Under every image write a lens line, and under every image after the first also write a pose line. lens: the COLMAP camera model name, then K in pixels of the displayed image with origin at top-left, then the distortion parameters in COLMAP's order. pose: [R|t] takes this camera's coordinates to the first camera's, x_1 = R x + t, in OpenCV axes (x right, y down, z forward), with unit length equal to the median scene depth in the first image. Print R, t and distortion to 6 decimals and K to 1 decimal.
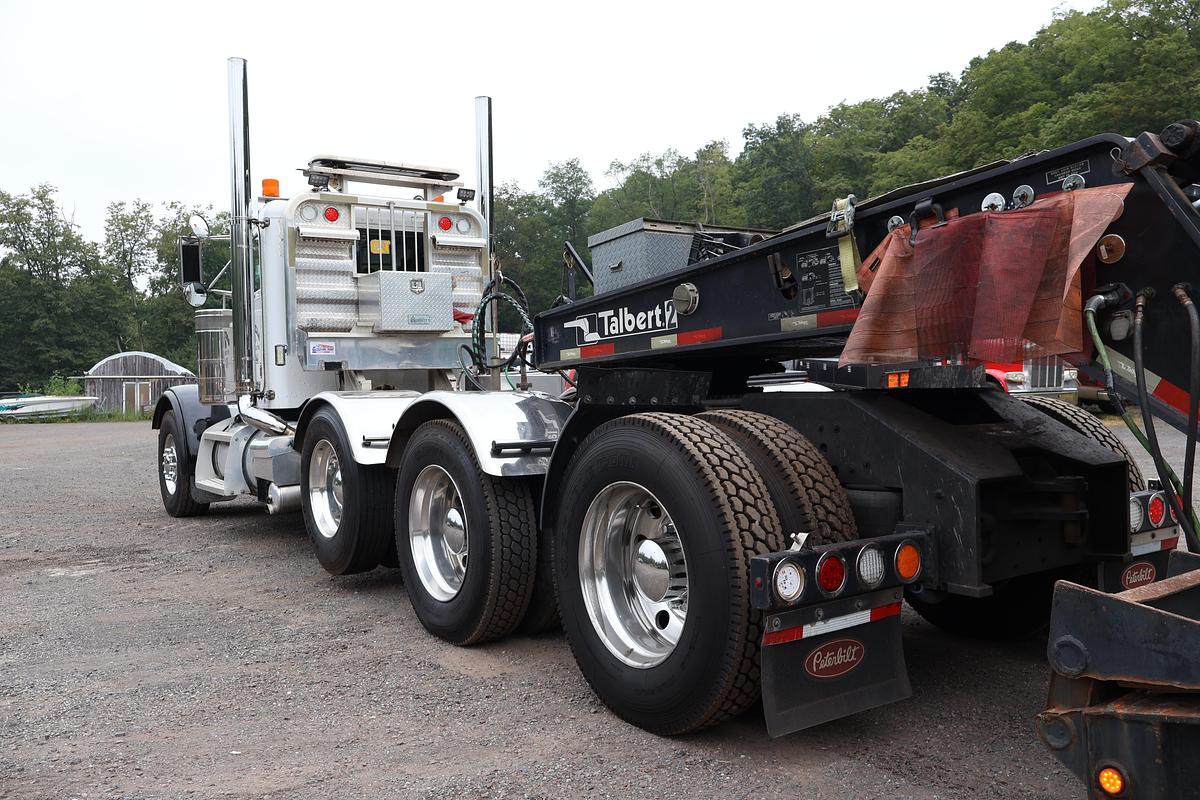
lens RADIAL K [[1005.2, 0, 600.0], [0, 1005.2, 400.0], [0, 0, 1]] dist [-0.001911, 0.002551]
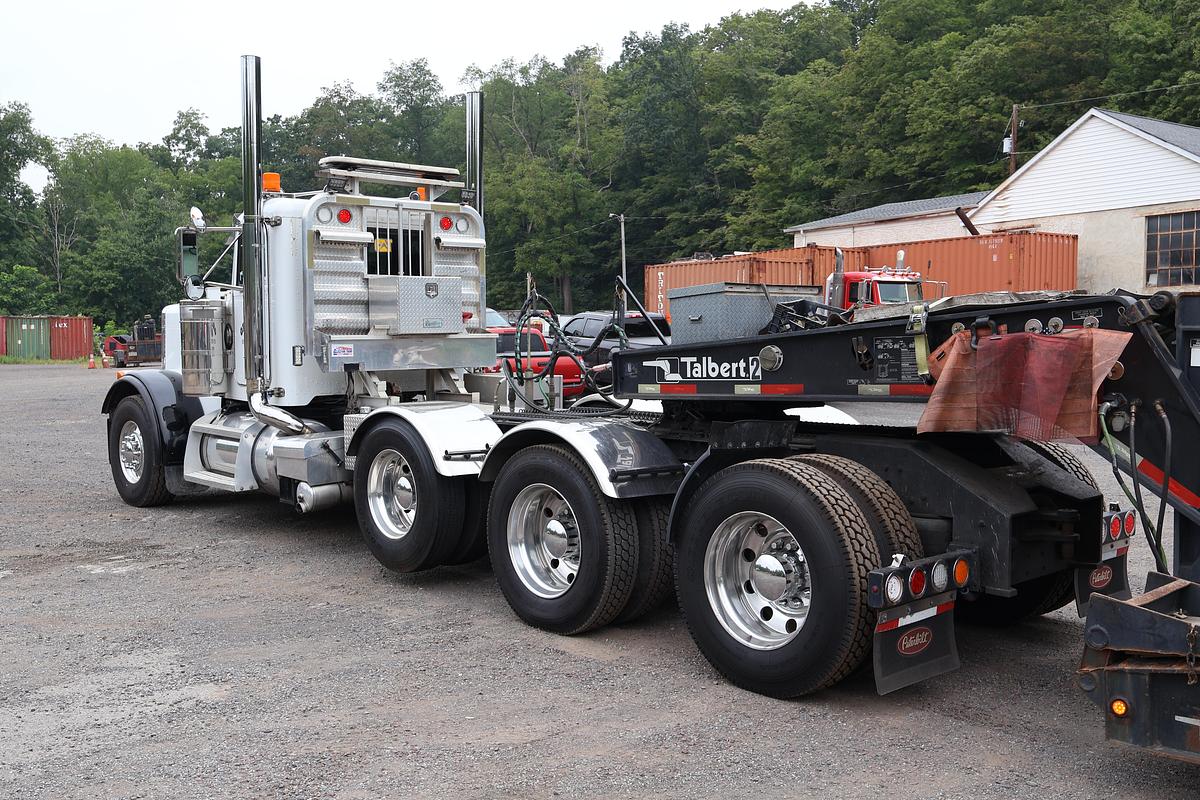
lens RADIAL K [[1183.5, 0, 600.0], [0, 1183.5, 400.0], [0, 0, 1]] dist [0.008964, -0.014401]
pose [[0.990247, 0.015072, 0.138505, -0.174803], [-0.021532, 0.998743, 0.045262, -0.058871], [-0.137649, -0.047803, 0.989327, -0.228701]]
